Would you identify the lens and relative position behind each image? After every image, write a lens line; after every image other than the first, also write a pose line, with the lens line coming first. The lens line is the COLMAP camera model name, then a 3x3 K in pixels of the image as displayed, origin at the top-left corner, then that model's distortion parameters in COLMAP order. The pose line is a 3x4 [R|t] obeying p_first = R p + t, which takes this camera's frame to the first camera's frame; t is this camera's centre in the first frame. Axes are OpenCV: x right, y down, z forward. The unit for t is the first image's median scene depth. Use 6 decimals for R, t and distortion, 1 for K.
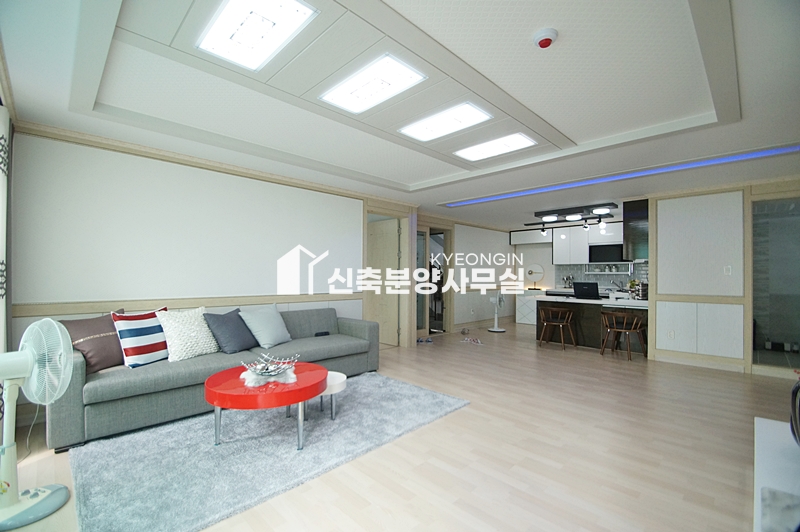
lens RADIAL K [[353.2, 0, 391.6], [0, 353.2, 274.2], [0, 0, 1]] dist [-0.000894, -0.000159]
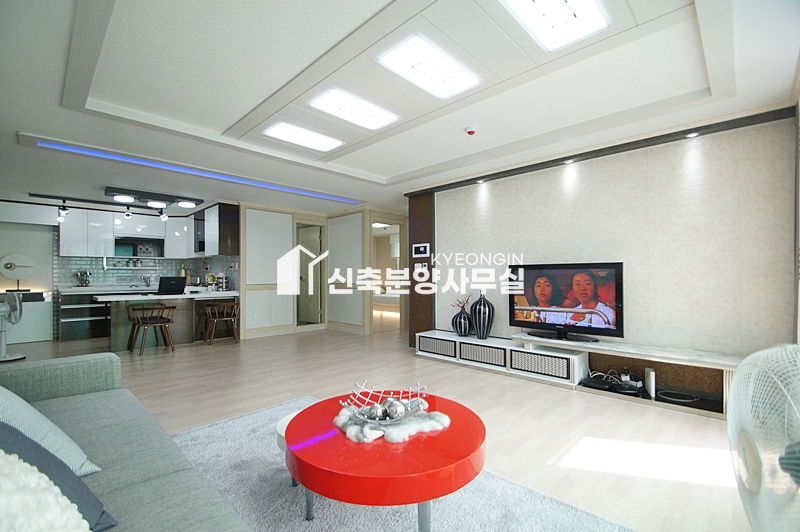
lens RADIAL K [[353.2, 0, 391.6], [0, 353.2, 274.2], [0, 0, 1]] dist [-0.000894, -0.000159]
pose [[-0.020152, 0.000349, 0.999797, -0.458276], [0.002737, 0.999996, -0.000294, 0.020059], [-0.999793, 0.002731, -0.020153, 0.493425]]
